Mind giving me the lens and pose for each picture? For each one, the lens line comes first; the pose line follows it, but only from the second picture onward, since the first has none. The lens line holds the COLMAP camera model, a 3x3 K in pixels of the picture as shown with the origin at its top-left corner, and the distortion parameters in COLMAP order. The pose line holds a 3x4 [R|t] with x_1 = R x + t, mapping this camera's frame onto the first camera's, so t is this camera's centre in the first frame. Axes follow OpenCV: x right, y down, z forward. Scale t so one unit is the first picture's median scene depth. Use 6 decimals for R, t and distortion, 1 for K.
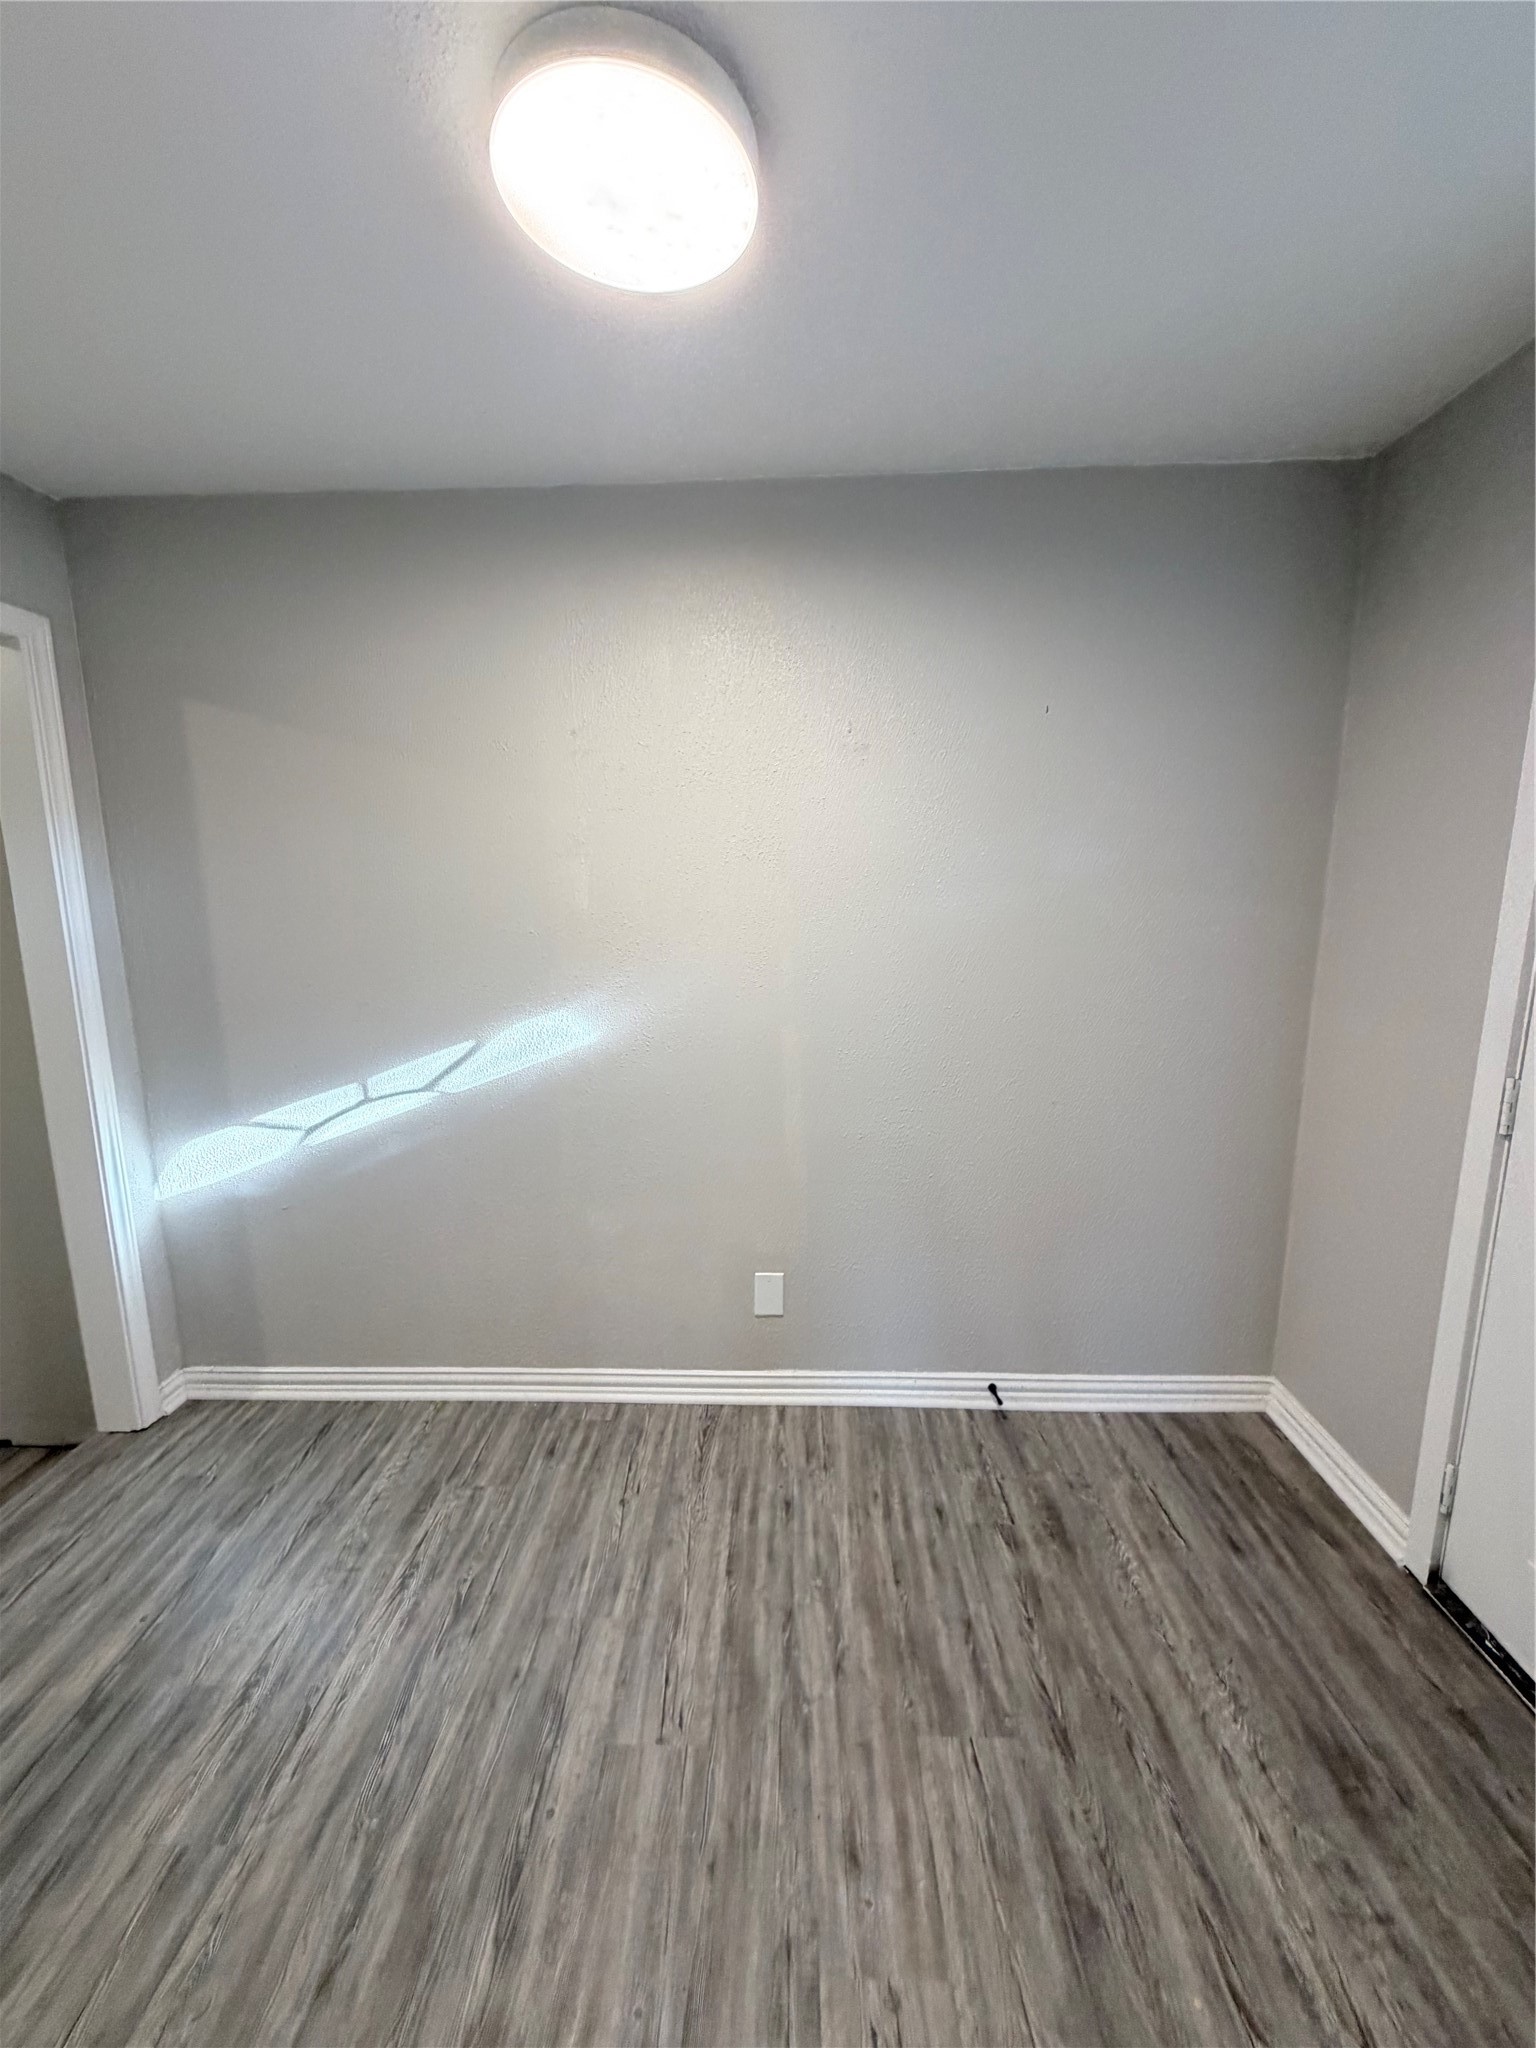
lens RADIAL K [[822.2, 0, 778.8], [0, 822.2, 1019.0], [0, 0, 1]] dist [0.003013, -0.001359]
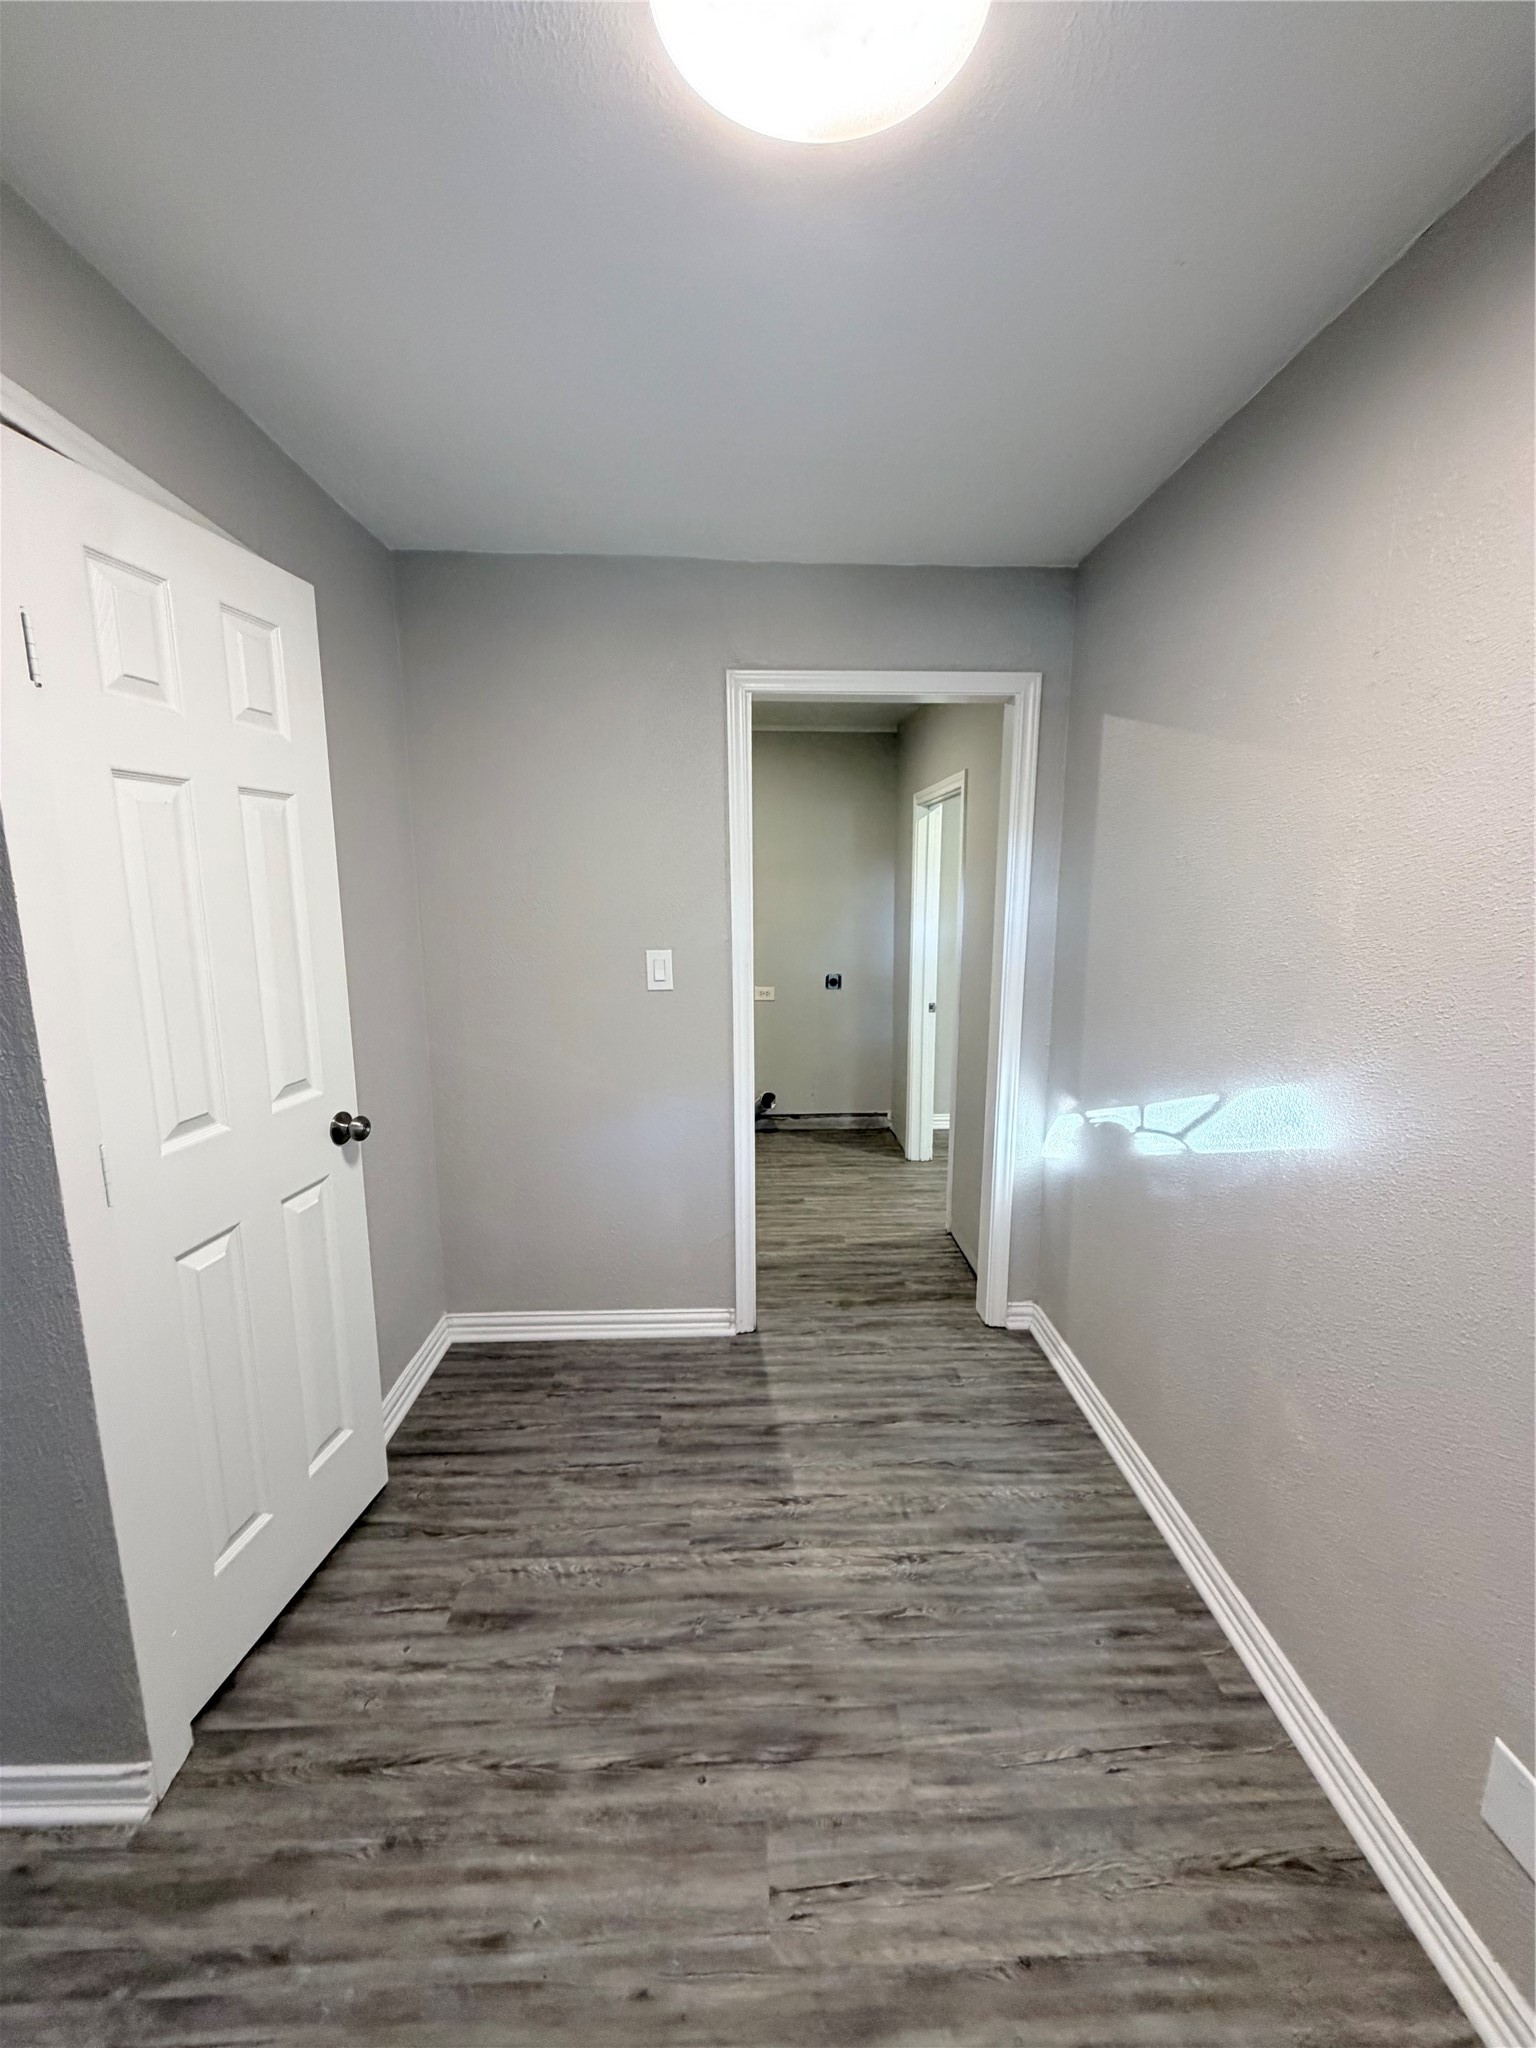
lens RADIAL K [[822.2, 0, 776.6], [0, 822.2, 1035.6], [0, 0, 1]] dist [0.003013, -0.001359]
pose [[0.043944, 0.190413, -0.980720, 0.438468], [-0.166110, 0.969396, 0.180772, -0.122701], [0.985128, 0.154963, 0.074228, 0.662058]]
